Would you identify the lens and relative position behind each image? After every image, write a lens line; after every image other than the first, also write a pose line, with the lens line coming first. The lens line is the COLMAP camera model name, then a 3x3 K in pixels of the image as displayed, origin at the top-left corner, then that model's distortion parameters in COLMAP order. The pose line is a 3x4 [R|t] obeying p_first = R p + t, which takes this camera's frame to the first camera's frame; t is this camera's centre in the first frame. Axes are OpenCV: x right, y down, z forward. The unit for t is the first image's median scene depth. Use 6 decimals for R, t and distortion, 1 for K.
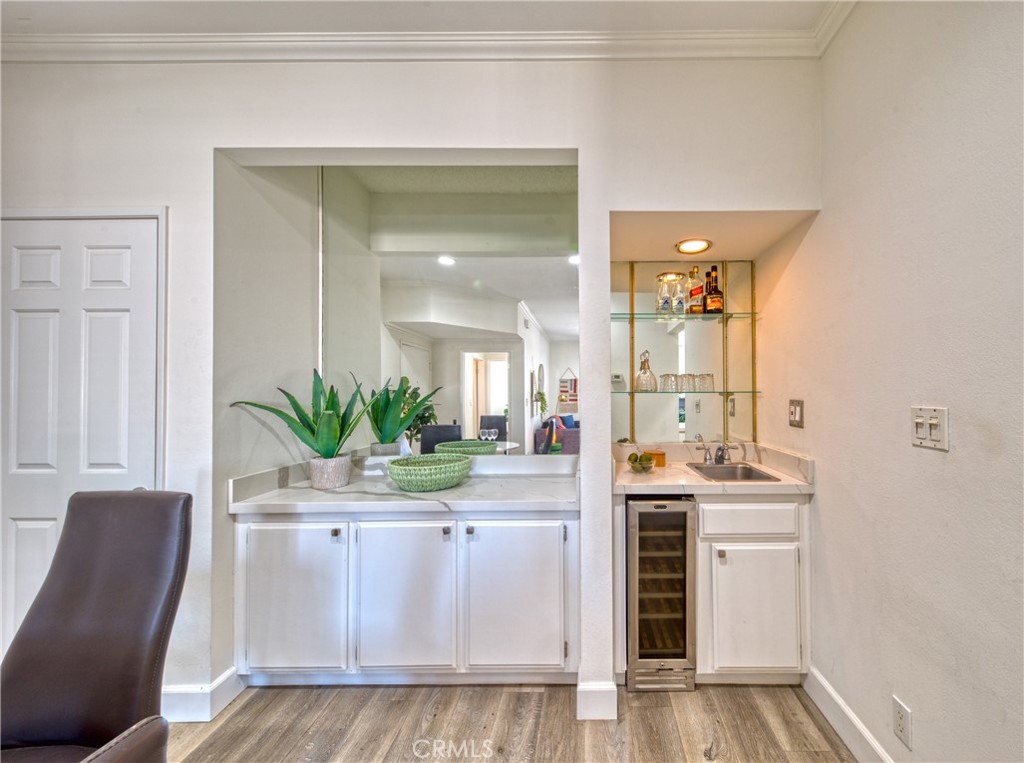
lens RADIAL K [[390.1, 0, 589.4], [0, 390.1, 388.9], [0, 0, 1]] dist [0.016677, 0.000041]
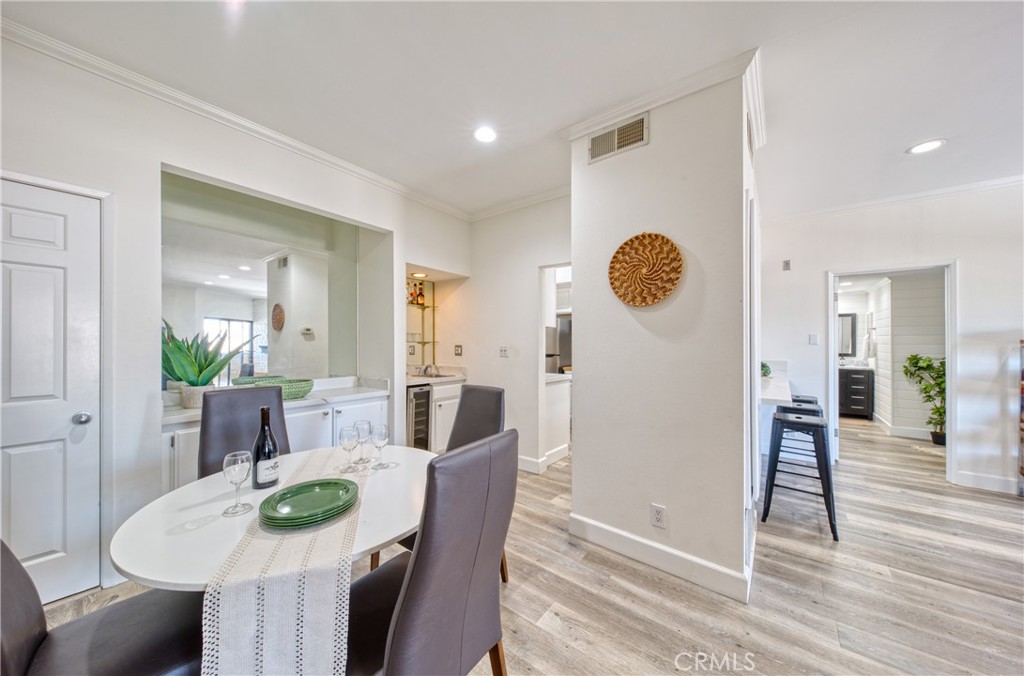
lens RADIAL K [[347.1, 0, 513.6], [0, 347.1, 343.9], [0, 0, 1]] dist [0.013258, -0.007261]
pose [[0.602632, 0.007629, 0.797982, -0.936401], [-0.014425, 0.999895, 0.001334, 0.009664], [-0.797888, -0.012315, 0.602679, -0.583563]]
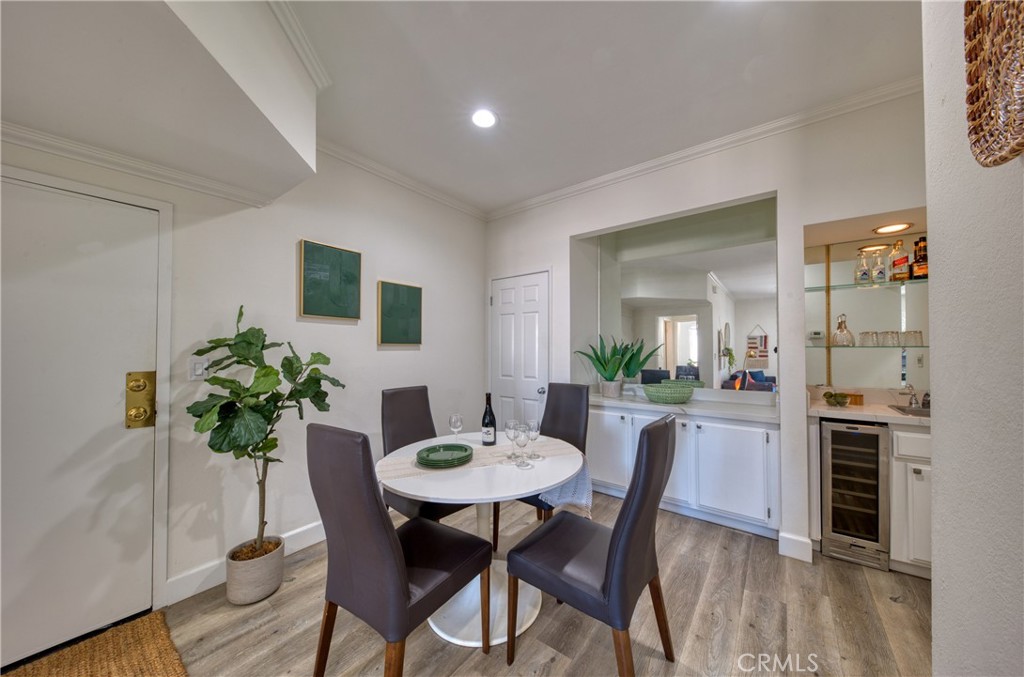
lens RADIAL K [[347.1, 0, 513.6], [0, 347.1, 344.4], [0, 0, 1]] dist [0.013258, -0.007261]
pose [[0.793094, -0.005137, -0.609078, -0.013233], [0.002392, 0.999983, -0.005319, 0.004478], [0.609095, 0.002762, 0.793093, -0.576259]]
